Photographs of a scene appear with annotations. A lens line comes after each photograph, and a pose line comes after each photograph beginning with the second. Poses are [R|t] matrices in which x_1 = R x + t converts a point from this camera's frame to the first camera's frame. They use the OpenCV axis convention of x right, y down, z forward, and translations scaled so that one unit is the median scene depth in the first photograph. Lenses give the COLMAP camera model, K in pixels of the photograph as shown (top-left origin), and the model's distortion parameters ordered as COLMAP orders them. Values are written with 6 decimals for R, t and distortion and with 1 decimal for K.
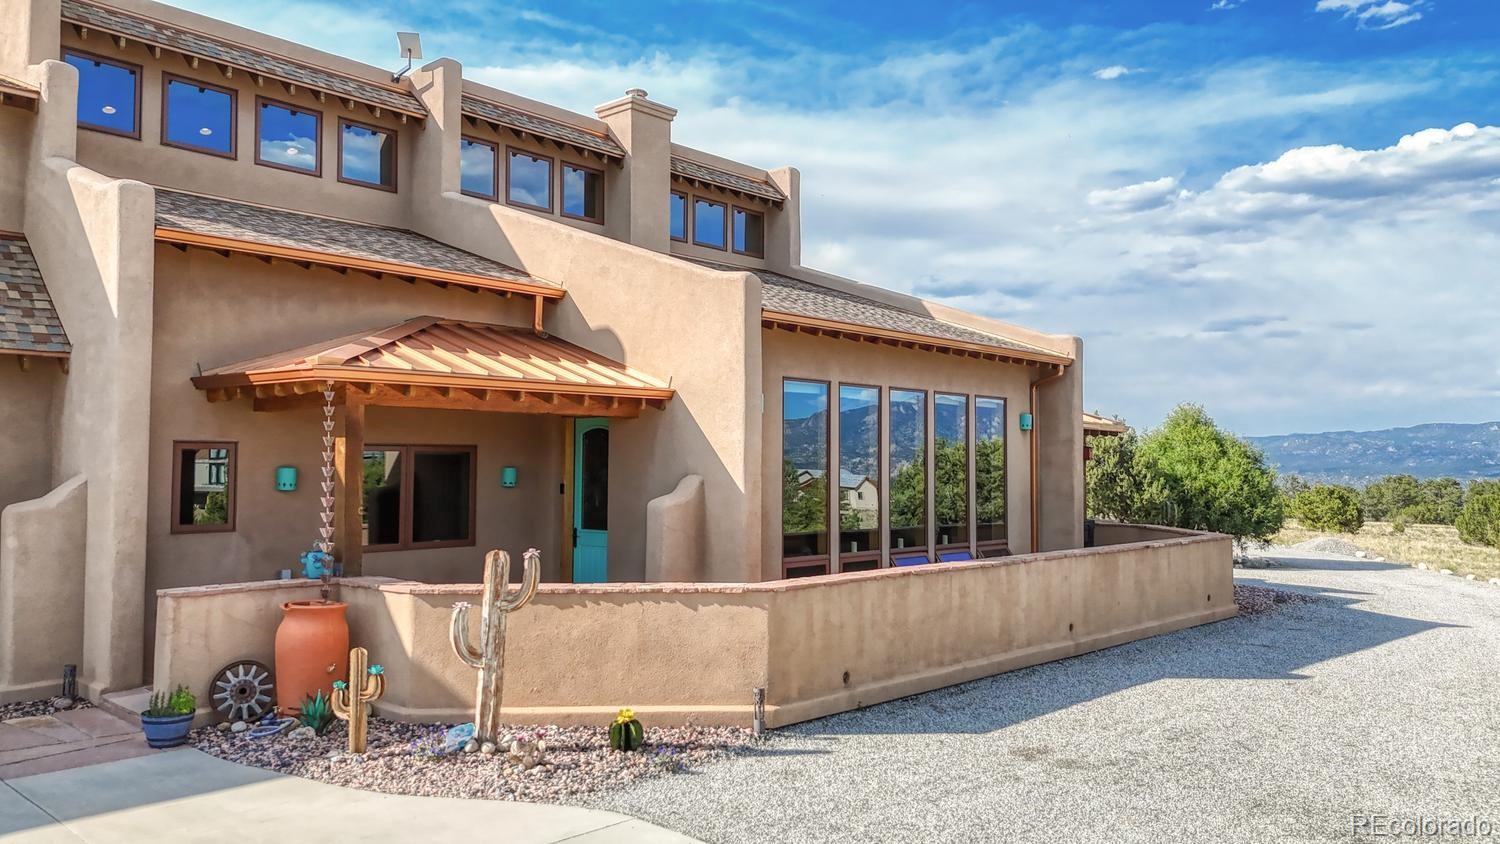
lens RADIAL K [[1170.0, 0, 749.4], [0, 1170.0, 428.8], [0, 0, 1]] dist [0.072033, -0.052297]
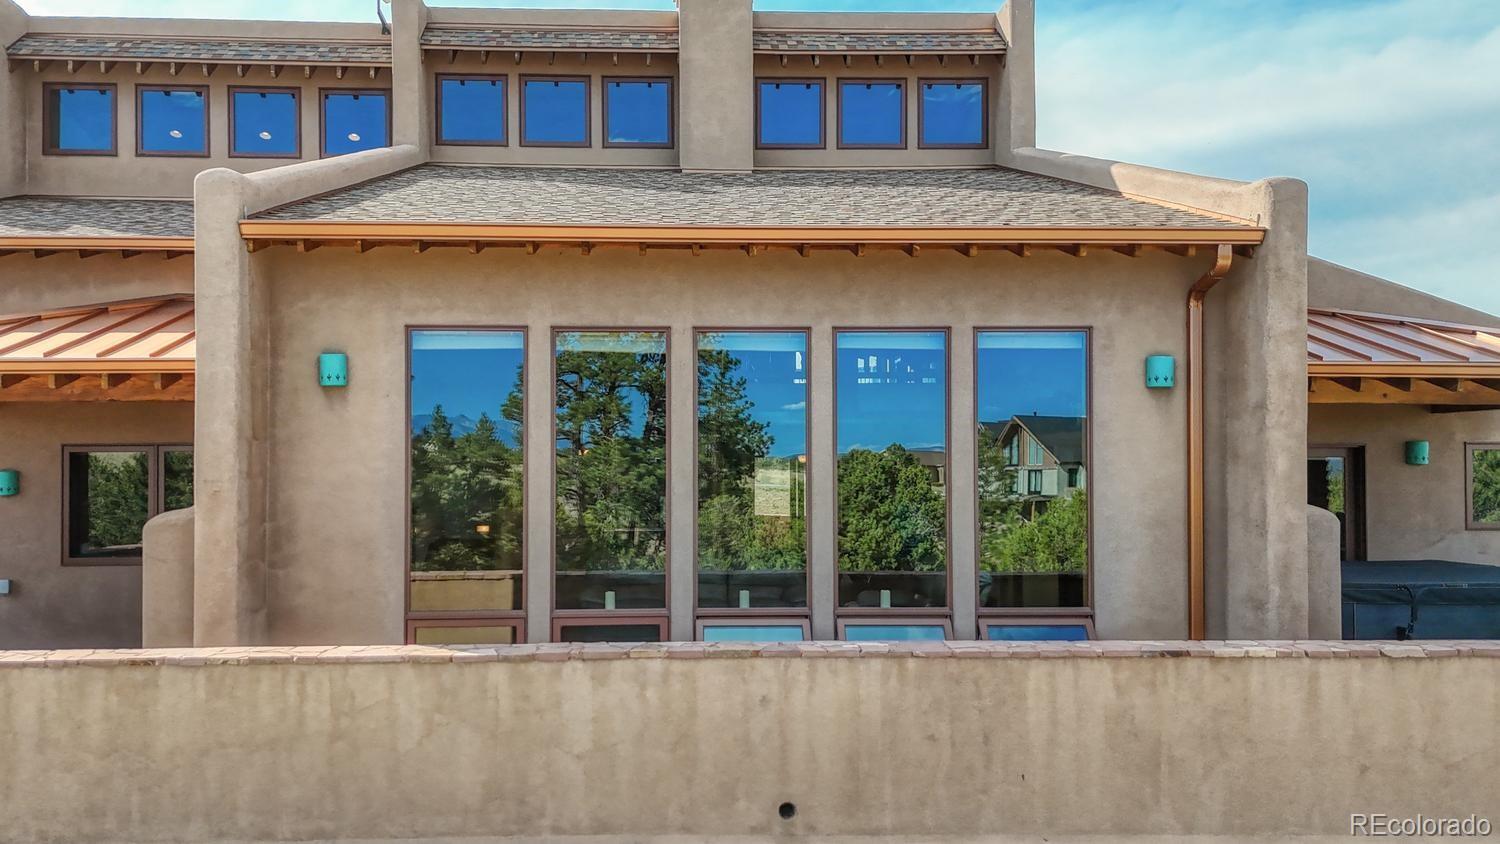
lens RADIAL K [[1170.0, 0, 749.4], [0, 1170.0, 428.8], [0, 0, 1]] dist [0.072033, -0.052297]
pose [[0.691222, -0.032880, -0.721894, 0.533199], [0.029099, 0.999421, -0.017658, 0.024940], [0.722056, -0.008800, 0.691779, 0.600412]]
